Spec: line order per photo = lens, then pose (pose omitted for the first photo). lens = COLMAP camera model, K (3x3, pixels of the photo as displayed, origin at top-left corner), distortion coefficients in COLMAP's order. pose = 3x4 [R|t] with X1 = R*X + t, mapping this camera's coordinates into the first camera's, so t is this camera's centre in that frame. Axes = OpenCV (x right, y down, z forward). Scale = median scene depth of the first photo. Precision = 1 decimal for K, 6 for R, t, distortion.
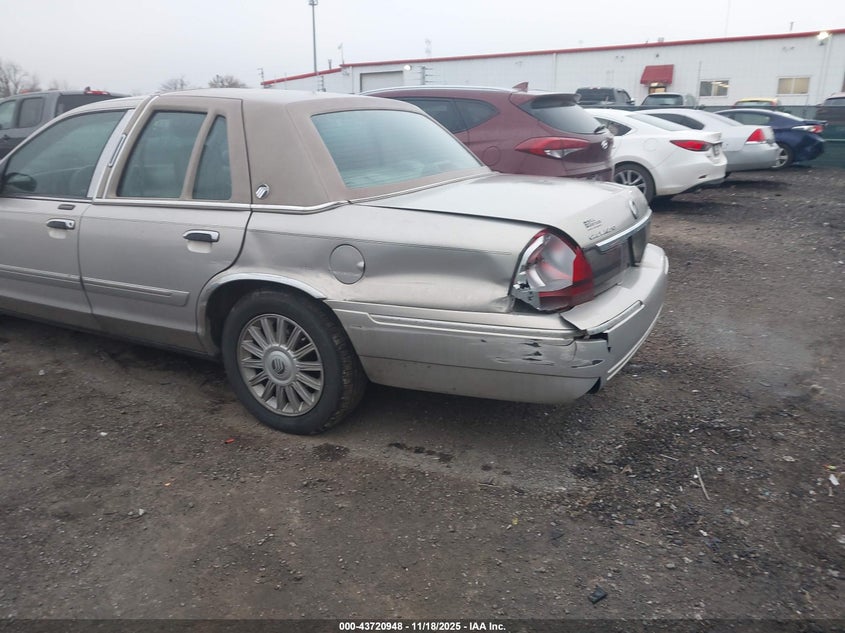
lens RADIAL K [[670.0, 0, 422.5], [0, 670.0, 316.5], [0, 0, 1]] dist [0.044617, -0.059312]
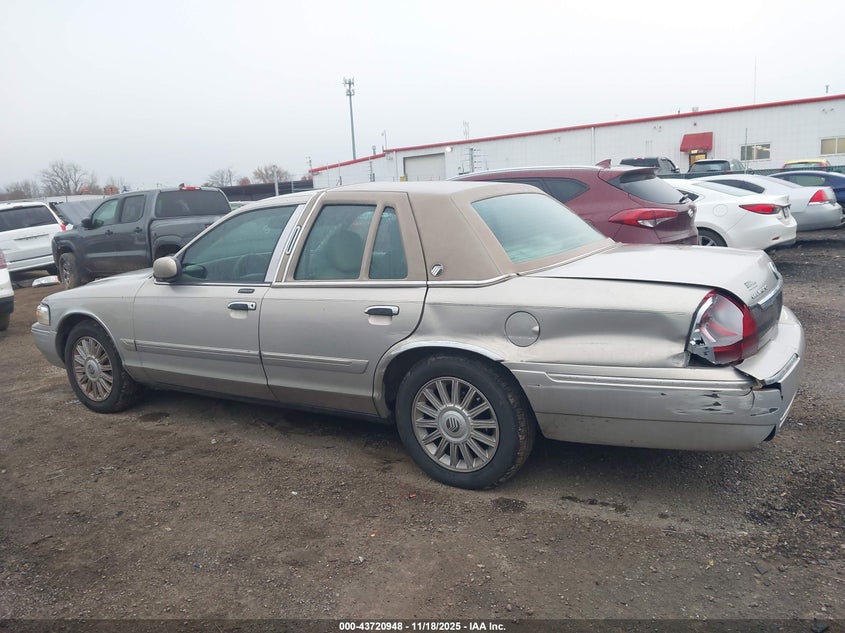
lens RADIAL K [[666.9, 0, 422.5], [0, 666.9, 316.5], [0, 0, 1]] dist [0.101520, -0.154742]
pose [[0.997600, -0.039119, -0.057126, -0.187657], [0.032645, 0.993377, -0.110162, 0.015851], [0.061057, 0.108033, 0.992271, -0.105069]]
